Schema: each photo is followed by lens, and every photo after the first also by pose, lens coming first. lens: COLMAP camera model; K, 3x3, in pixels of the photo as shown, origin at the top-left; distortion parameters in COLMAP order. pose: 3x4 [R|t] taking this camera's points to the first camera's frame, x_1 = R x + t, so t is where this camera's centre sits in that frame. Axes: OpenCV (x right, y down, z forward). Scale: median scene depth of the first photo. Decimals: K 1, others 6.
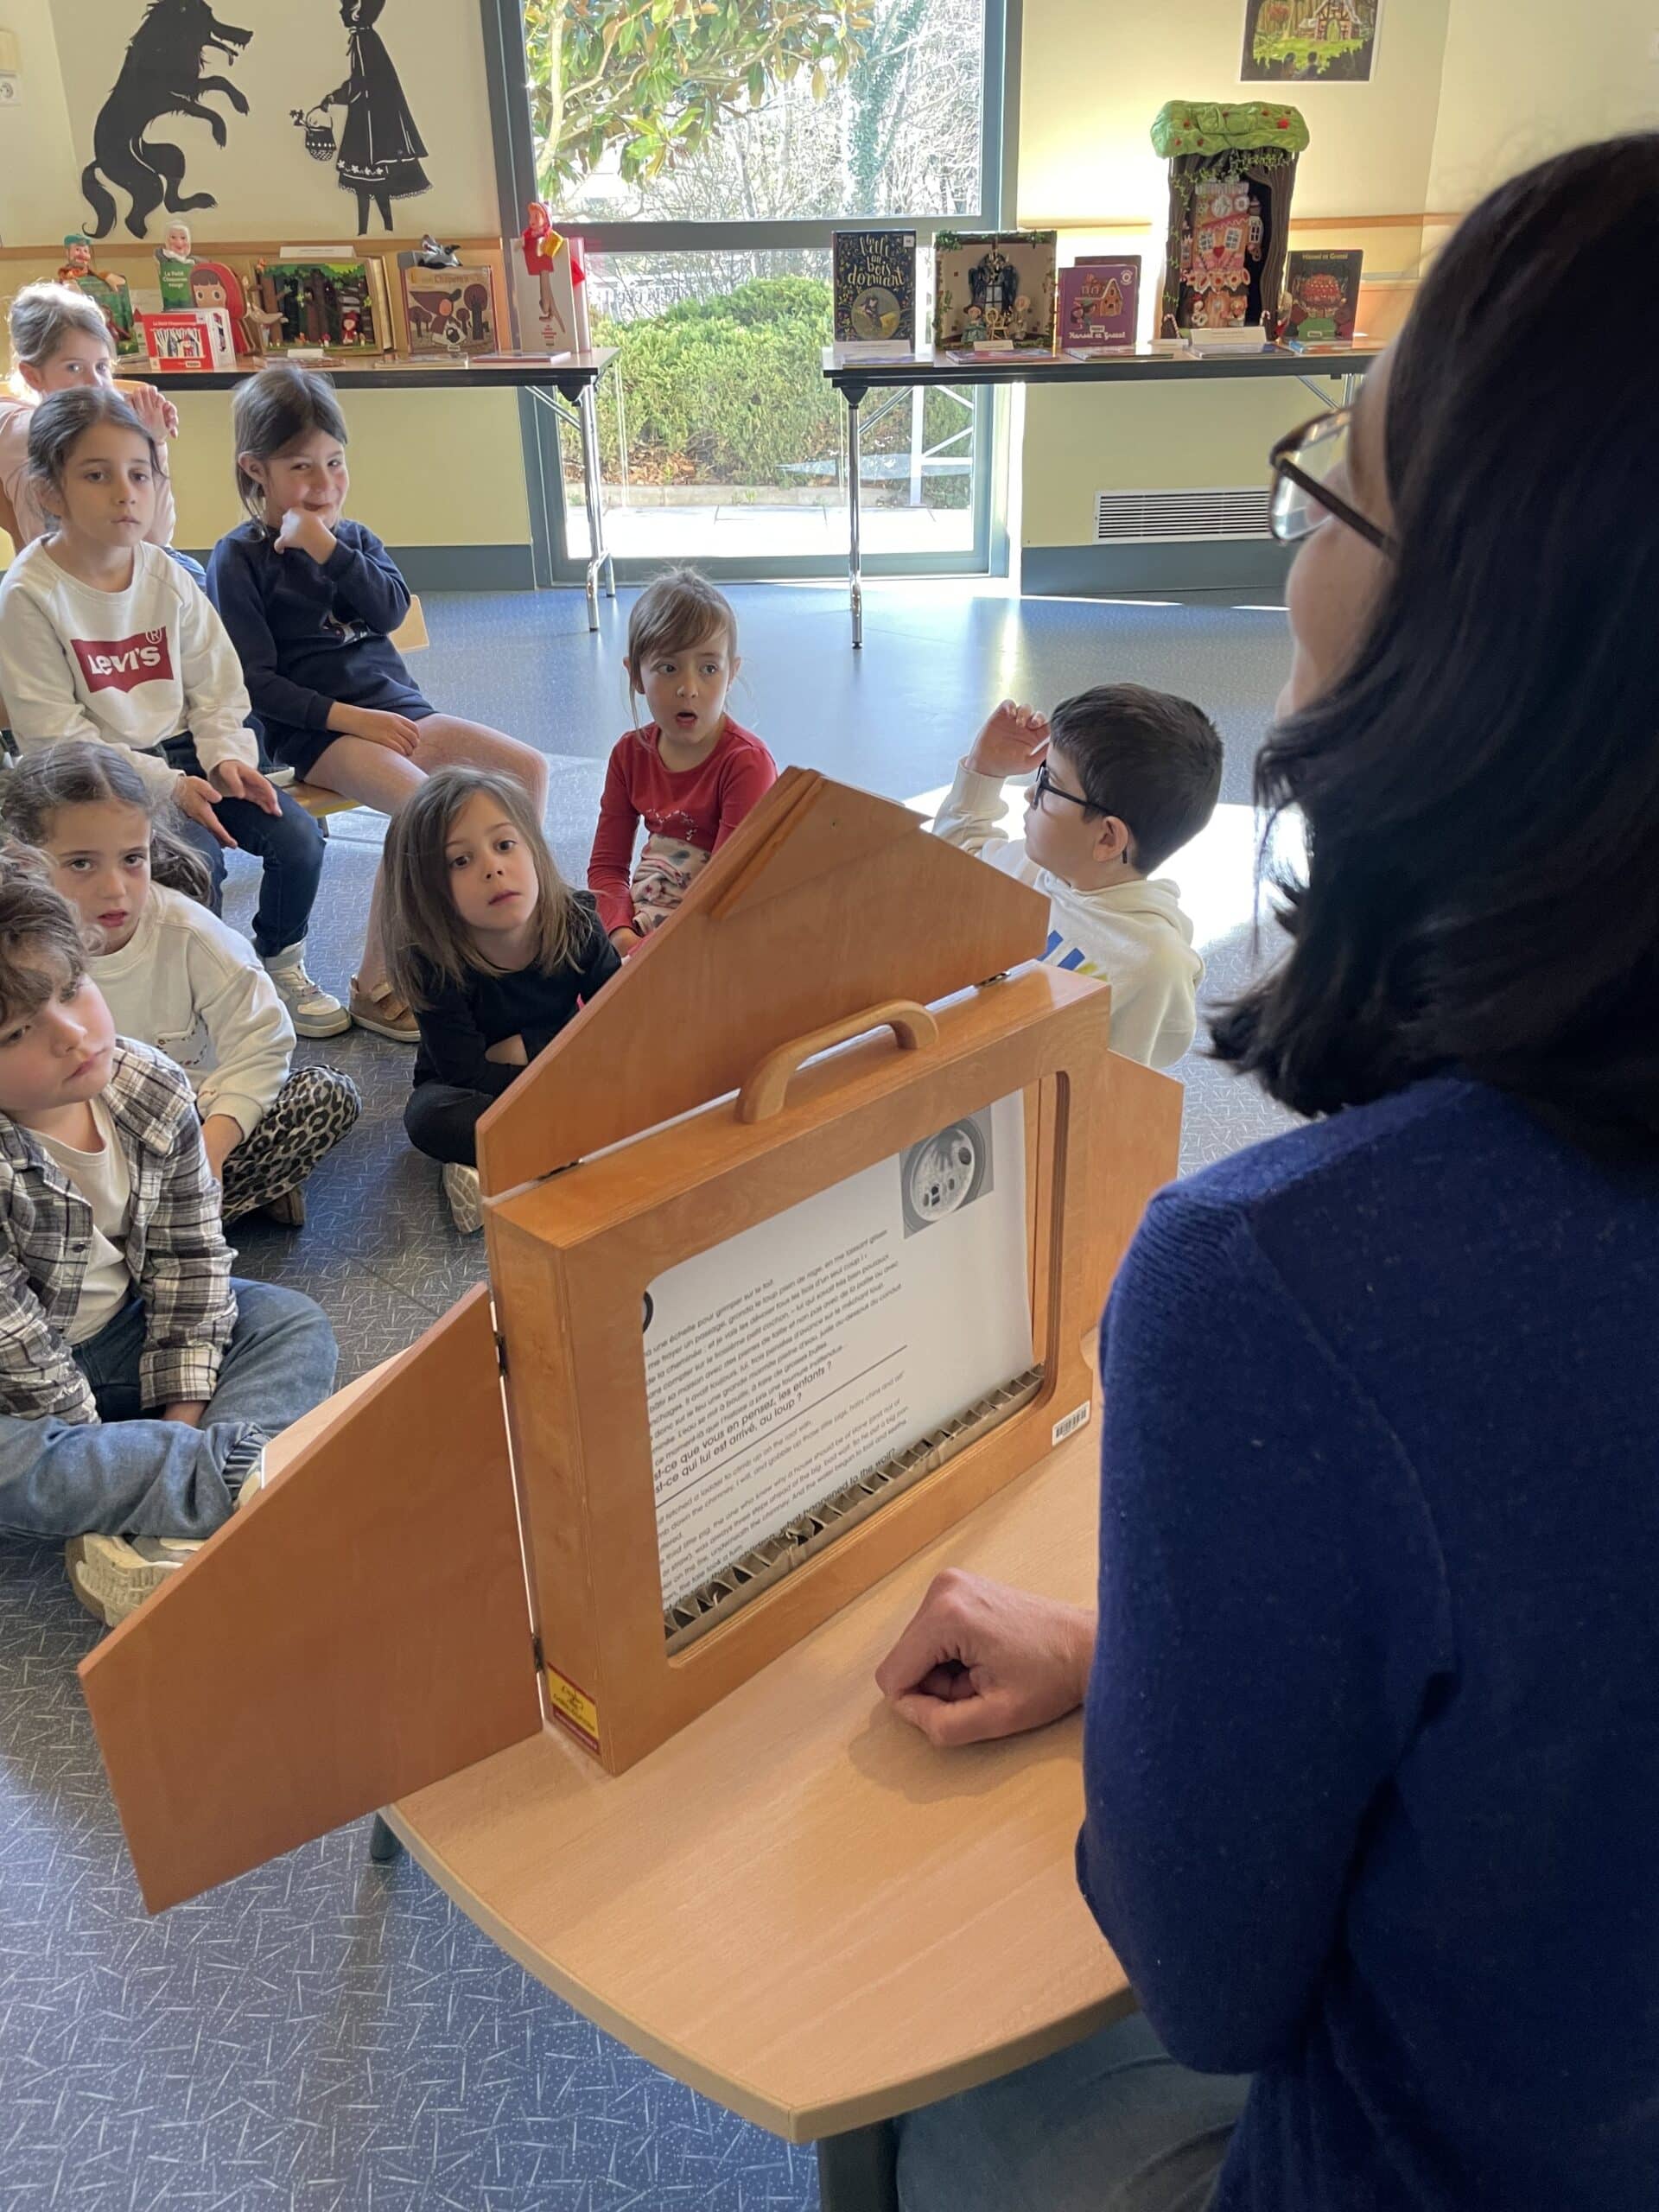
lens RADIAL K [[1683.0, 0, 828.1], [0, 1683.0, 1102.4], [0, 0, 1]] dist [0.085363, -0.117014]
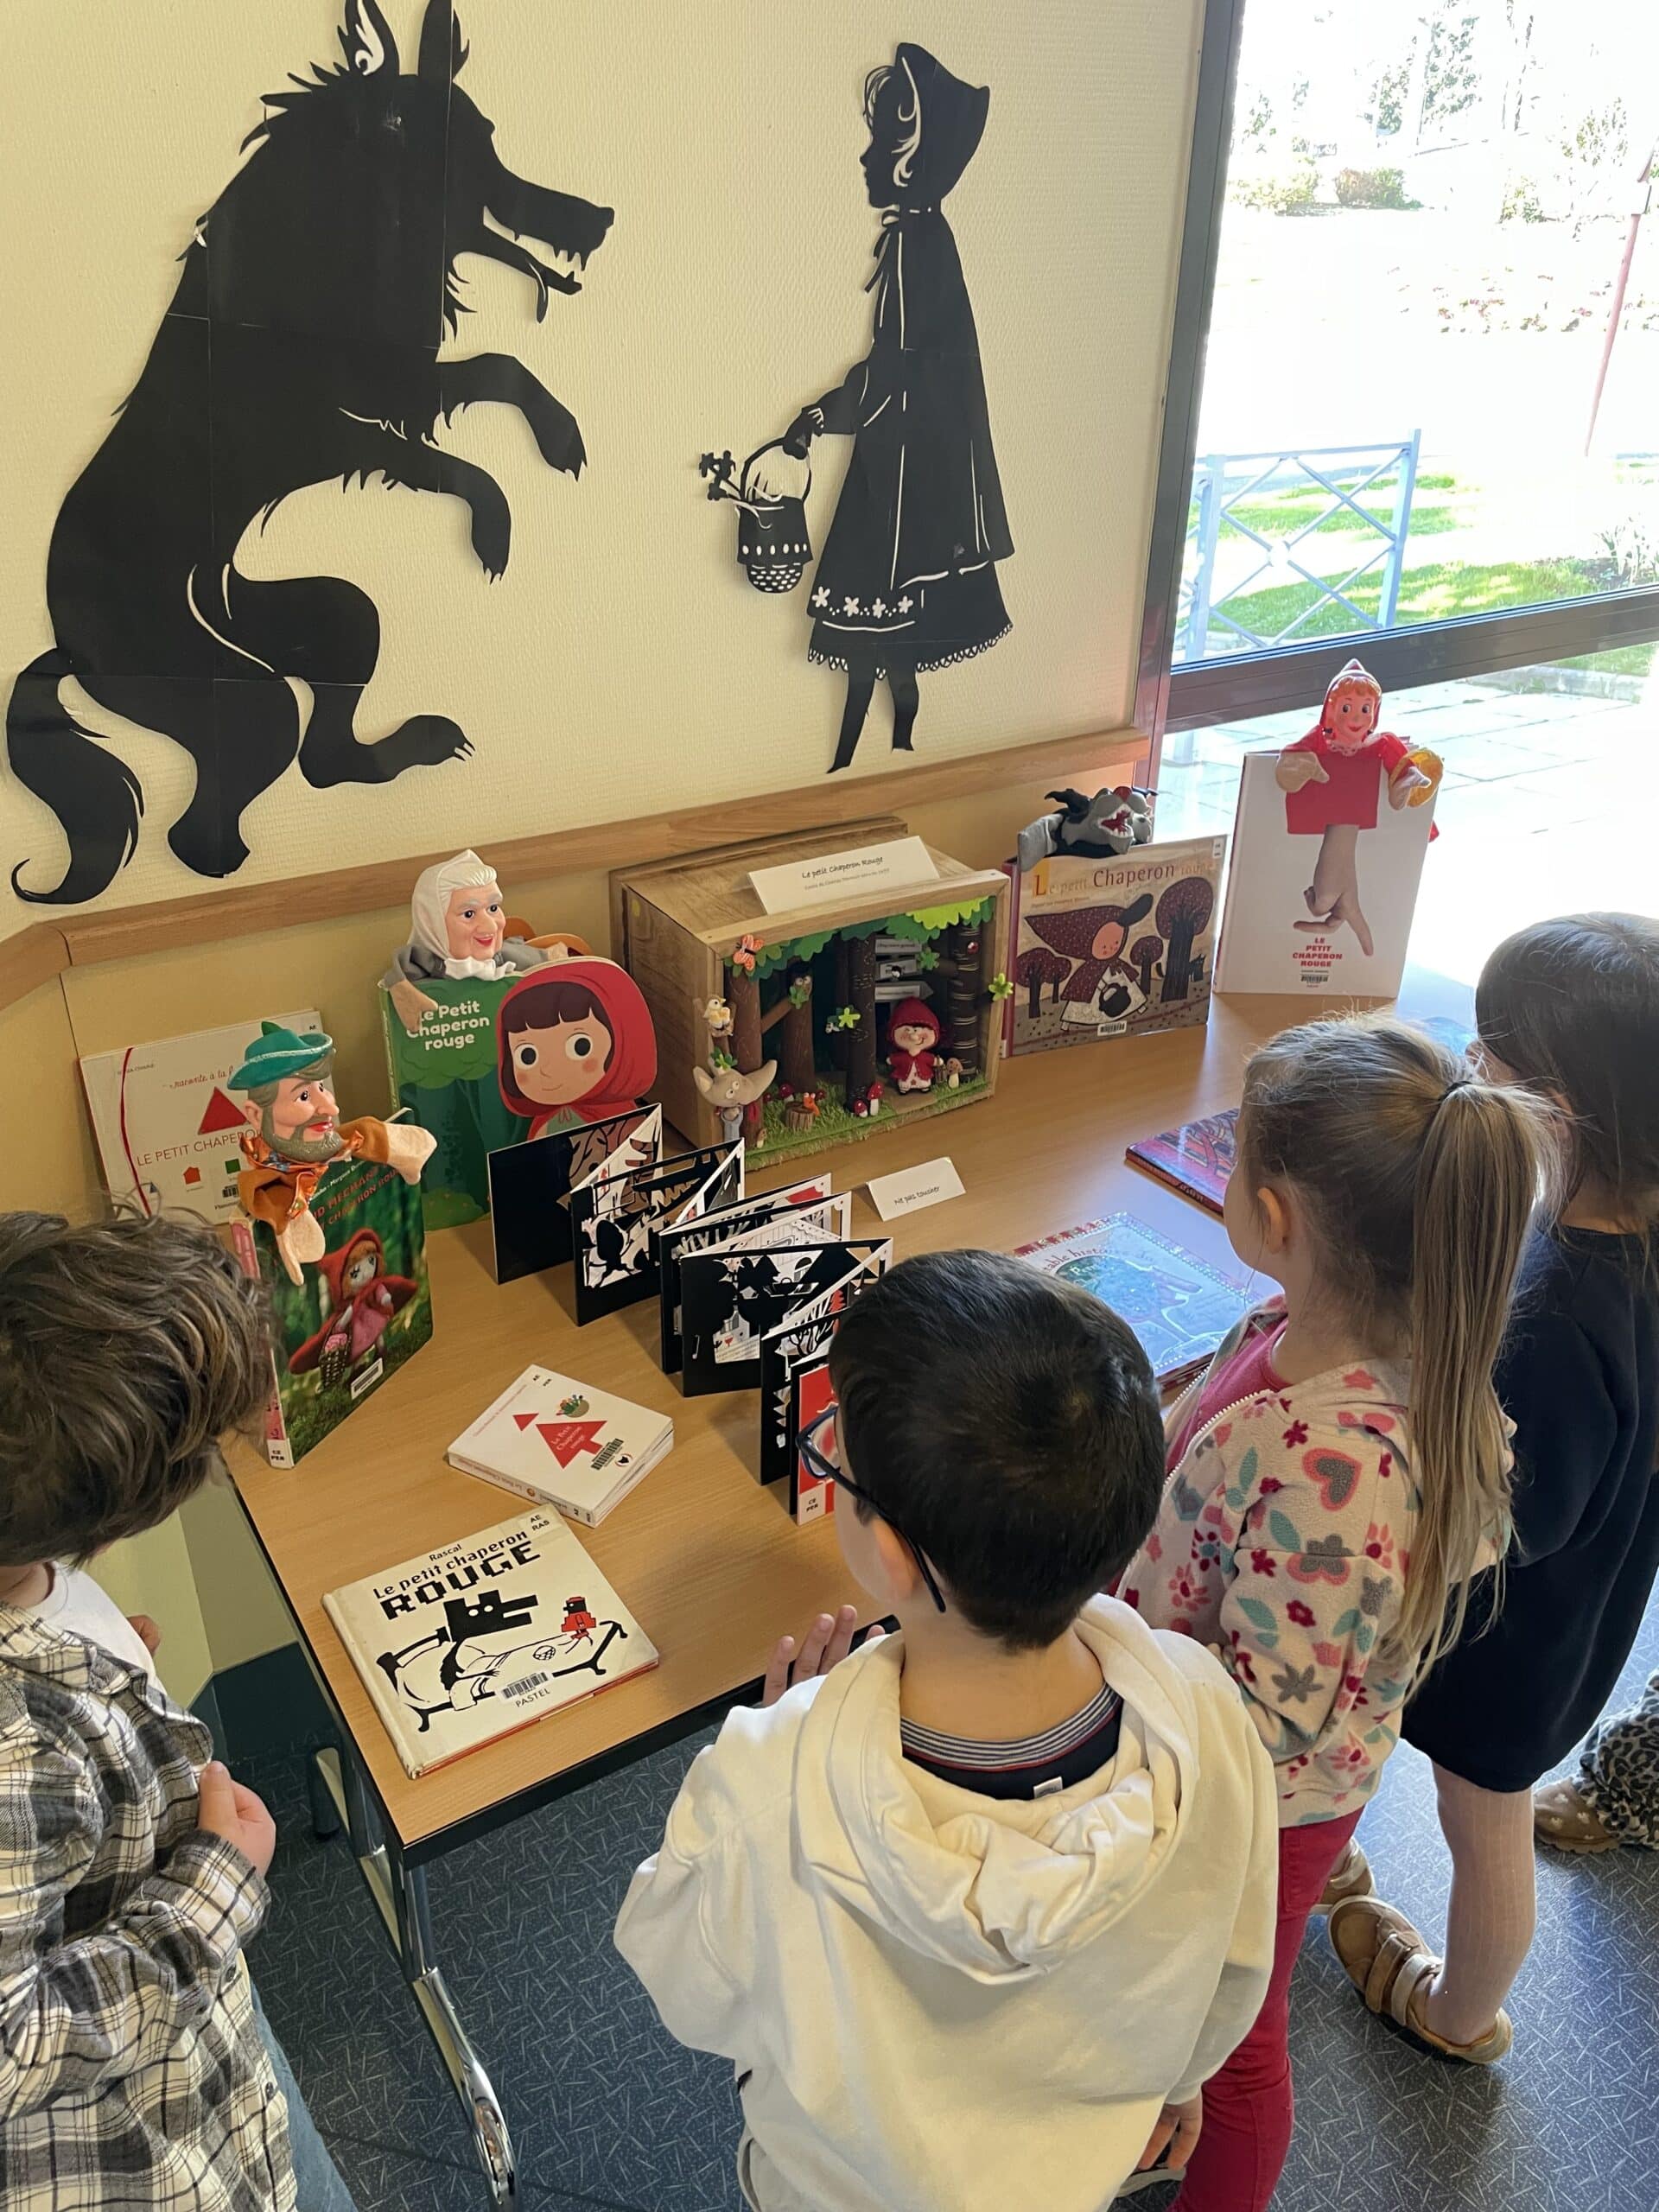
lens RADIAL K [[1683.0, 0, 822.8], [0, 1683.0, 1094.4], [0, 0, 1]] dist [0.085363, -0.117014]
pose [[0.867038, -0.213060, 0.450389, -0.466169], [0.209709, 0.976041, 0.058015, -0.477685], [-0.451959, 0.044149, 0.890945, 0.710199]]
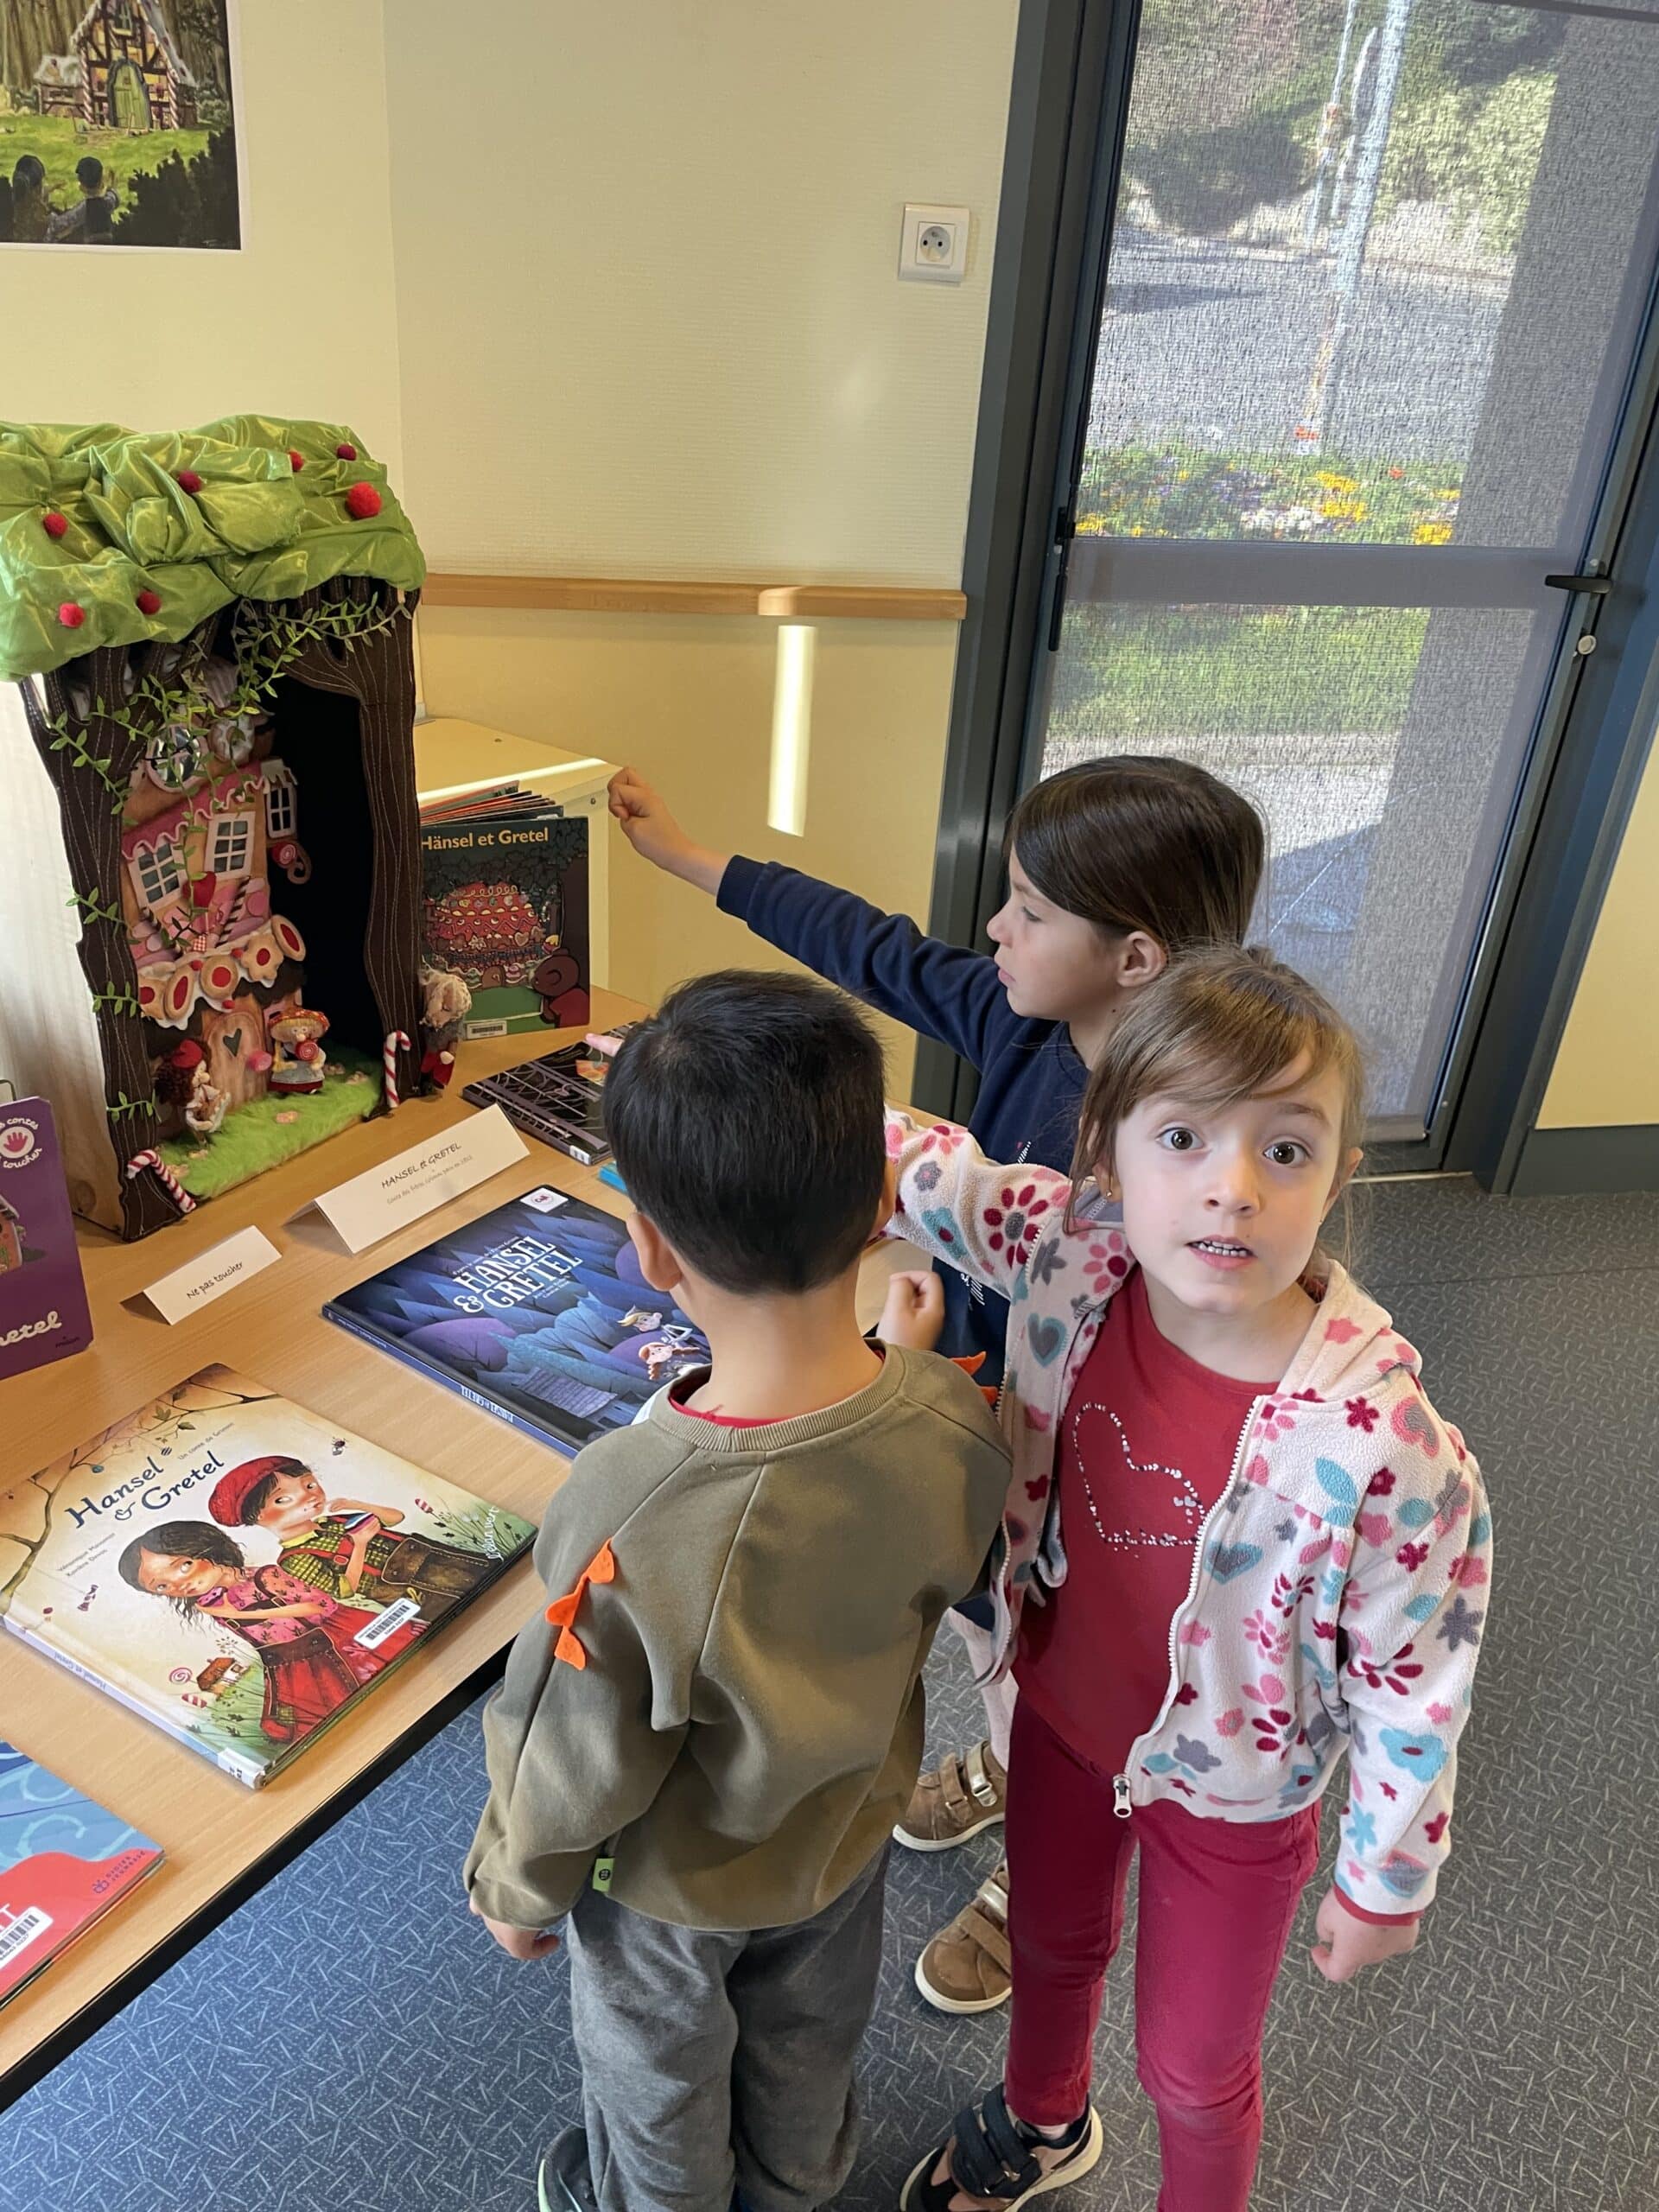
lens RADIAL K [[1683.0, 0, 851.4], [0, 1683.0, 1123.1], [0, 0, 1]] dist [0.085363, -0.117014]
pose [[0.552255, -0.346335, 0.758331, 0.053496], [0.302766, 0.930838, 0.204631, -0.465180], [-0.776754, 0.116588, 0.618918, 0.705233]]
